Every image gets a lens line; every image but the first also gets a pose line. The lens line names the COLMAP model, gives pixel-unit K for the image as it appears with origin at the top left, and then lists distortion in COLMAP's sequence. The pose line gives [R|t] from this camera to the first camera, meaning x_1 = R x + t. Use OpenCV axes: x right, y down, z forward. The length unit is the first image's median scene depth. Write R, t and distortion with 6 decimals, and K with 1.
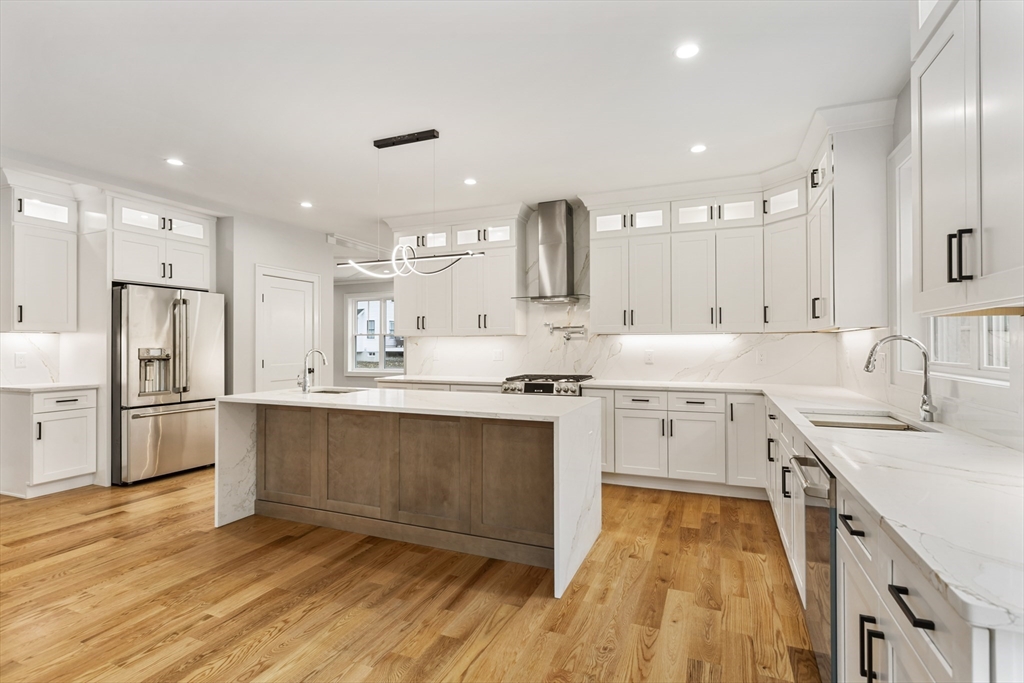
lens RADIAL K [[497.4, 0, 510.4], [0, 497.4, 339.8], [0, 0, 1]] dist [0.002155, -0.000177]
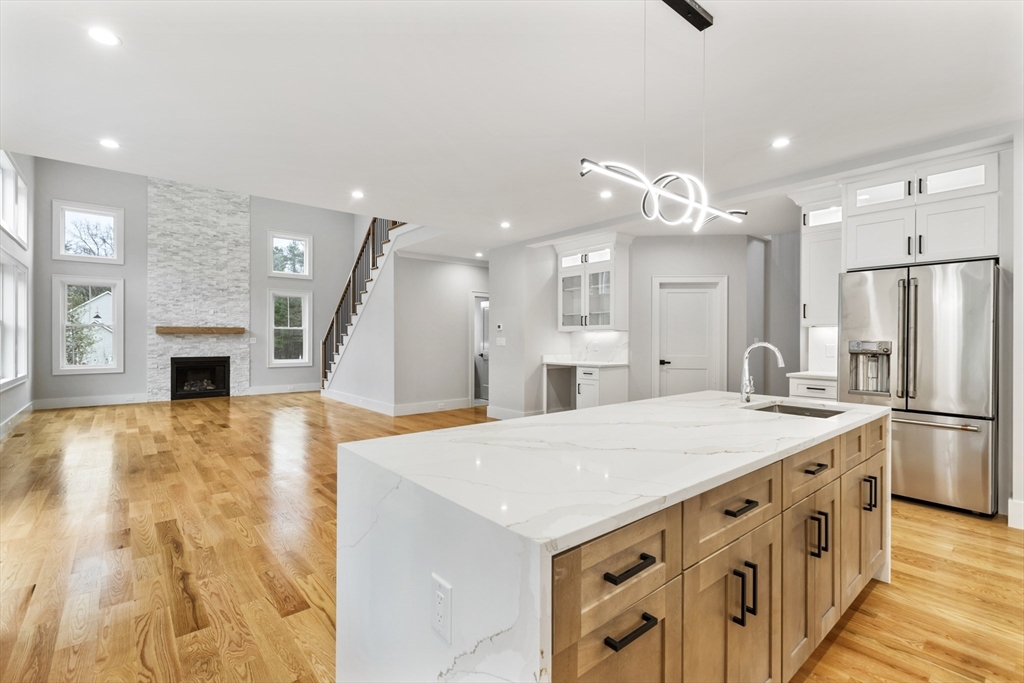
lens RADIAL K [[464.9, 0, 512.4], [0, 464.9, 339.2], [0, 0, 1]] dist [0.000960, -0.001359]
pose [[-0.457794, 0.002503, -0.889055, 0.322829], [0.006018, 0.999982, -0.000283, 0.010684], [0.889038, -0.005480, -0.457801, 0.898391]]
